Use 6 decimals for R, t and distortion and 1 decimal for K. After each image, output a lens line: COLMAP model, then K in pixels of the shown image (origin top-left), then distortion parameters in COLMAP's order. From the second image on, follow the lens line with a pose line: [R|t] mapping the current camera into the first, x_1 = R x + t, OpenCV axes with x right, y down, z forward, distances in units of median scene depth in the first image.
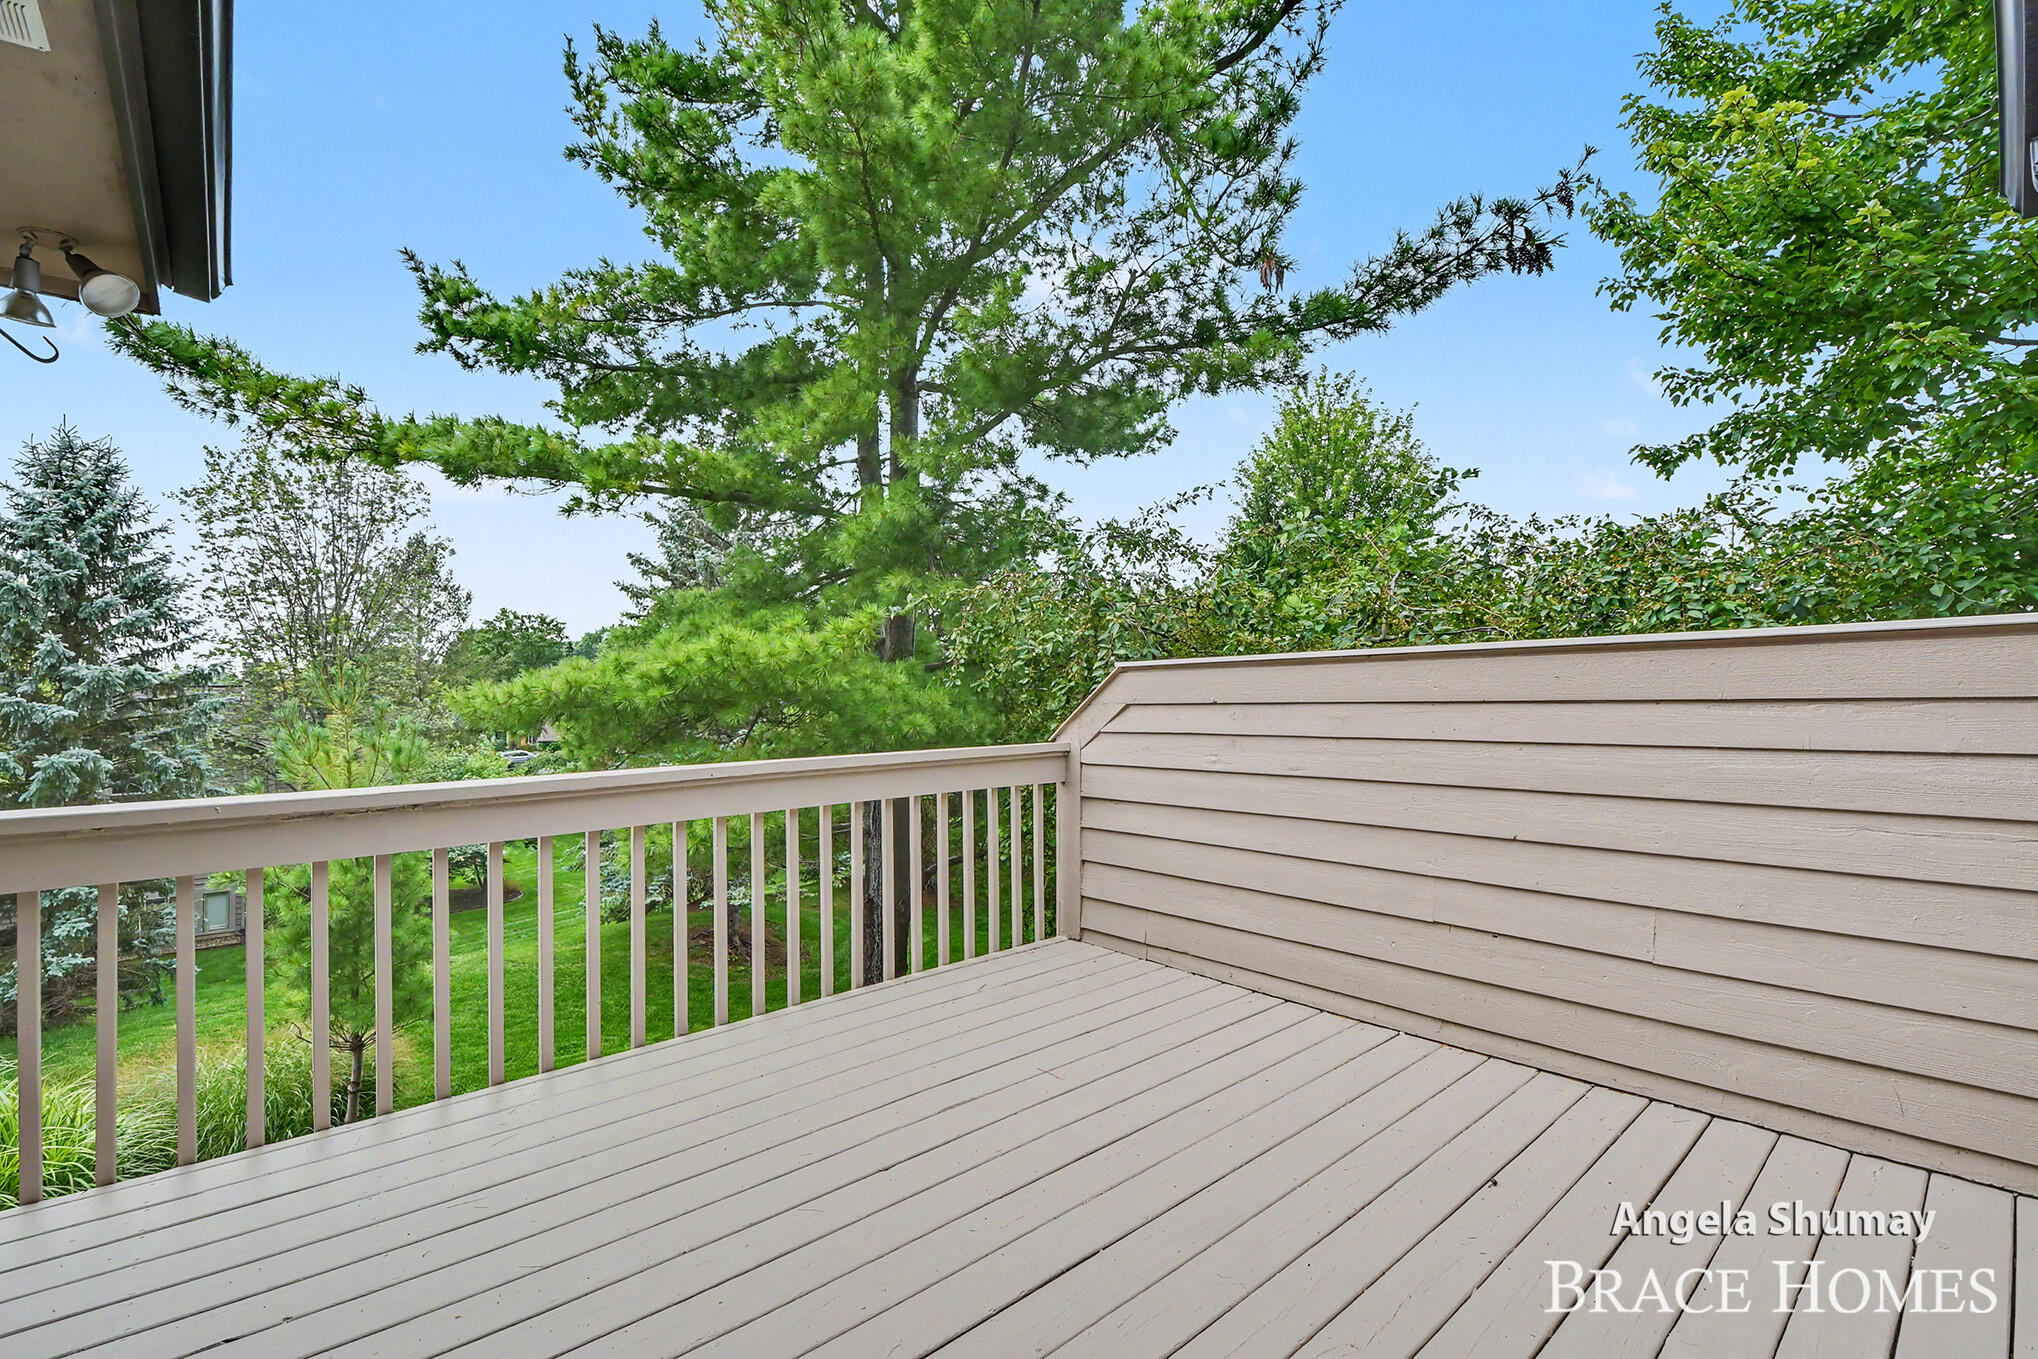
lens RADIAL K [[891.9, 0, 1009.1], [0, 891.9, 690.4], [0, 0, 1]] dist [0.002458, -0.010306]
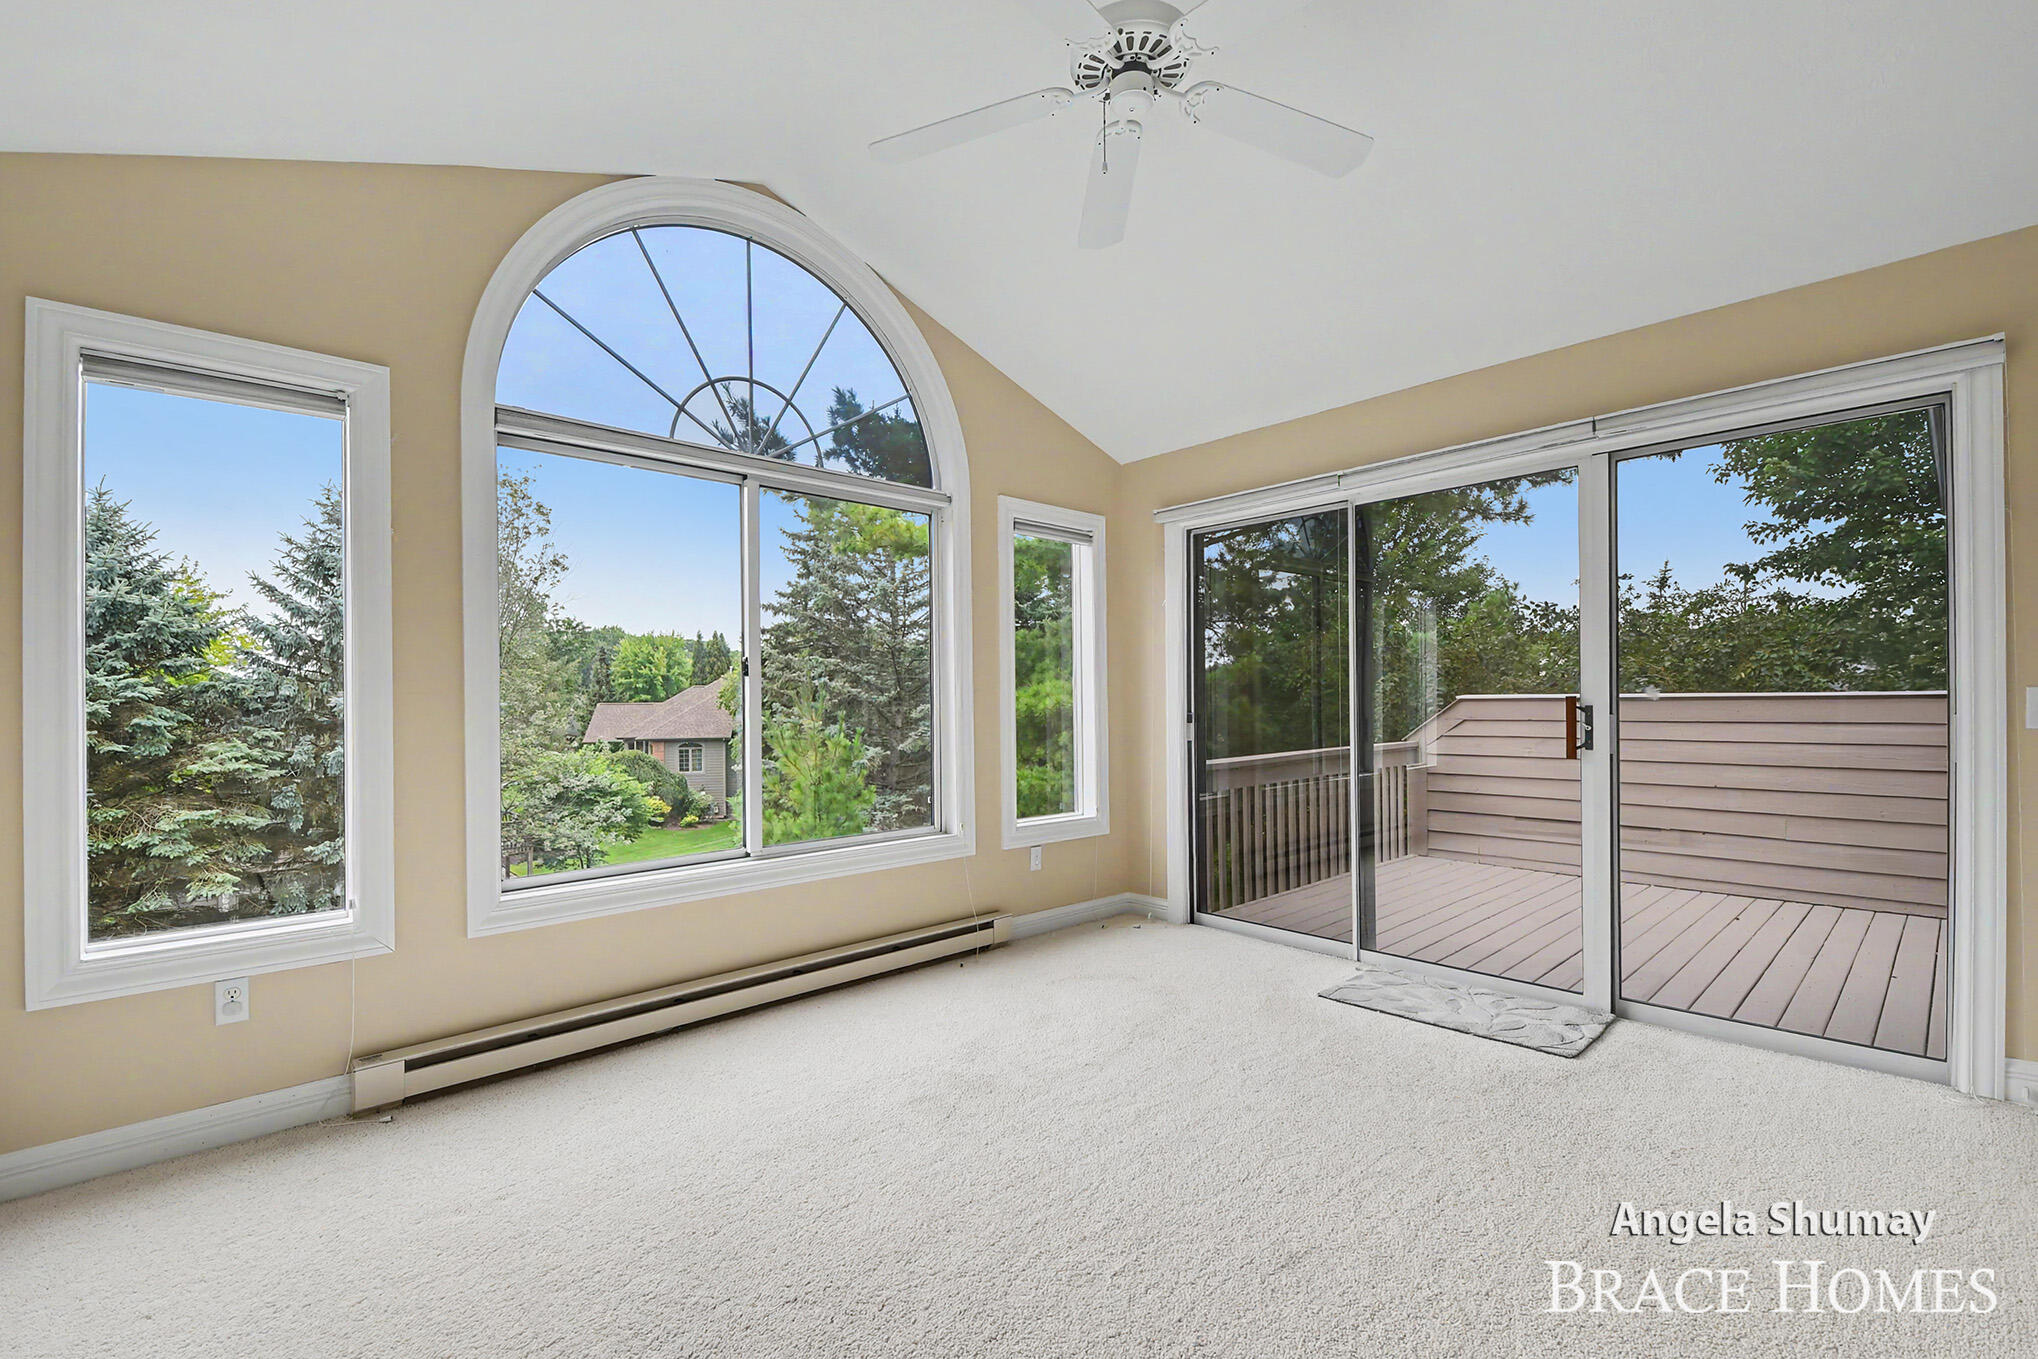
lens RADIAL K [[891.9, 0, 1024.0], [0, 891.9, 688.9], [0, 0, 1]] dist [0.002458, -0.010306]
pose [[0.999609, 0.005311, 0.027470, -0.158593], [-0.005123, 0.999963, -0.006891, -0.006151], [-0.027505, 0.006748, 0.999599, -0.149817]]
